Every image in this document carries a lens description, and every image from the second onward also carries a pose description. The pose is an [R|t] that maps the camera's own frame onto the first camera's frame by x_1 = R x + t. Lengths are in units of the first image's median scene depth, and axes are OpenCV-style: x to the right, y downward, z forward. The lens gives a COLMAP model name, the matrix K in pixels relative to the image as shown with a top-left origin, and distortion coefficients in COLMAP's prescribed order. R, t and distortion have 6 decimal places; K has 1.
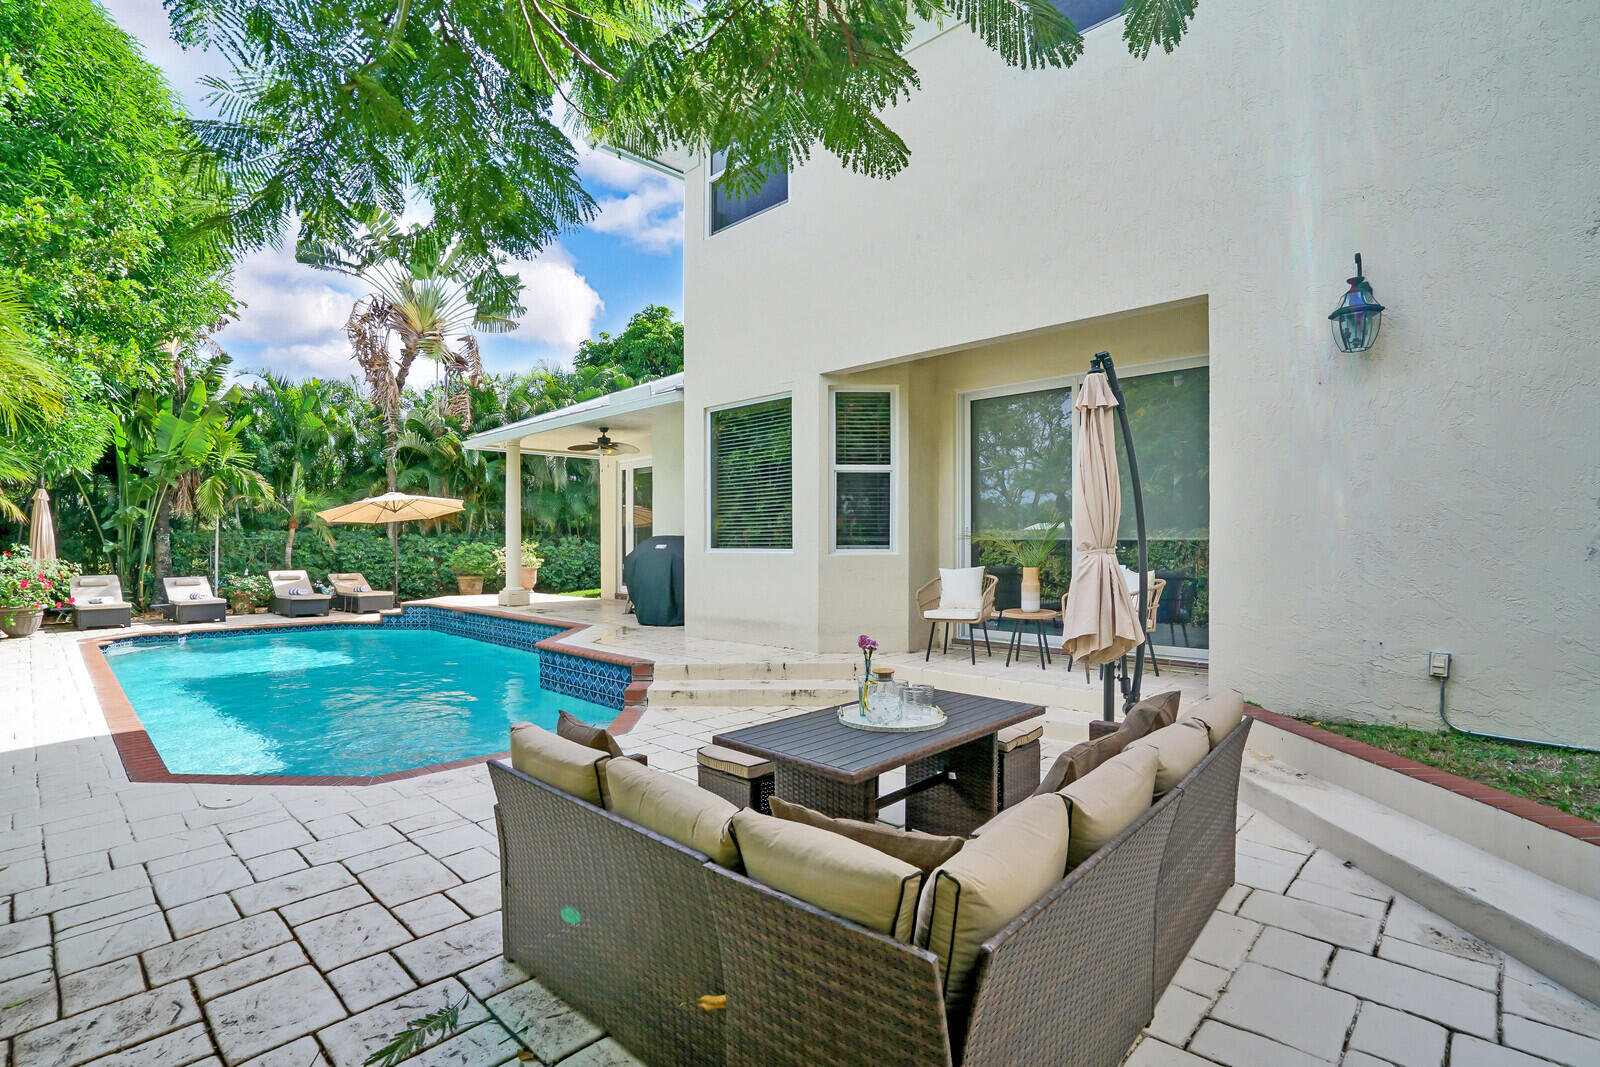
lens RADIAL K [[763.5, 0, 791.3], [0, 763.5, 528.3], [0, 0, 1]] dist [-0.018735, 0.001824]
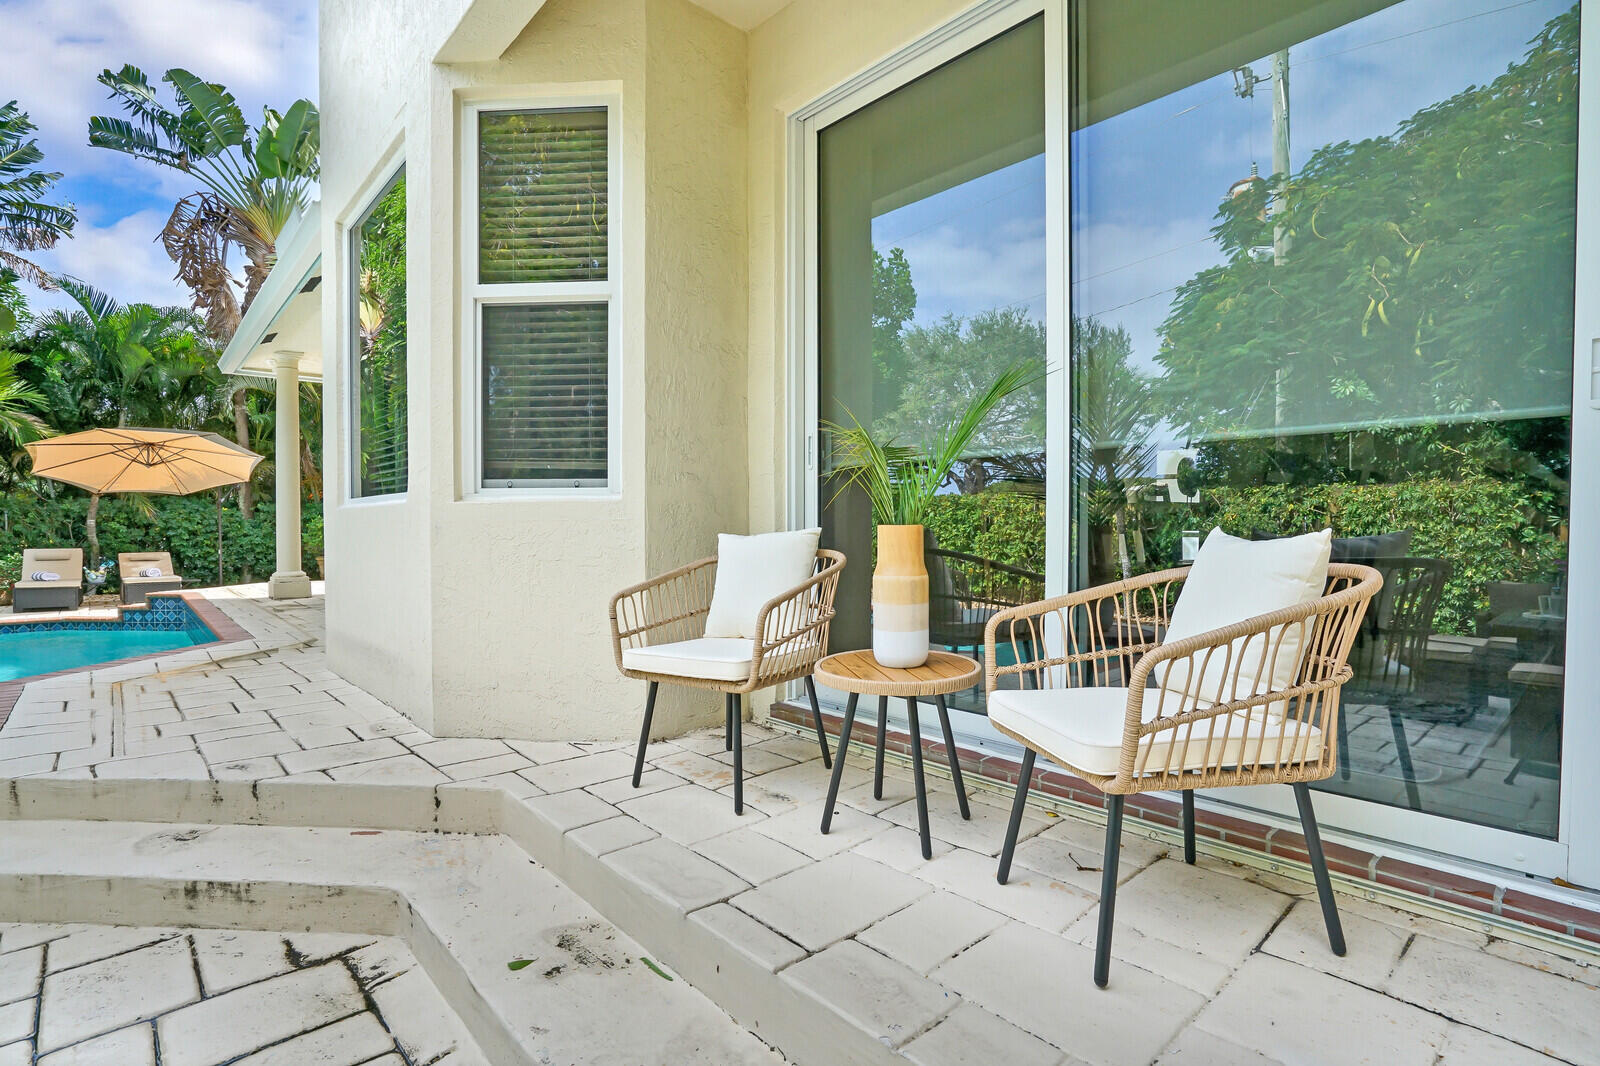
lens RADIAL K [[763.5, 0, 809.0], [0, 763.5, 539.2], [0, 0, 1]] dist [-0.018735, 0.001824]
pose [[0.998227, 0.003262, -0.059437, 0.128382], [-0.001209, 0.999402, 0.034555, 0.019685], [0.059514, -0.034422, 0.997634, 0.291787]]
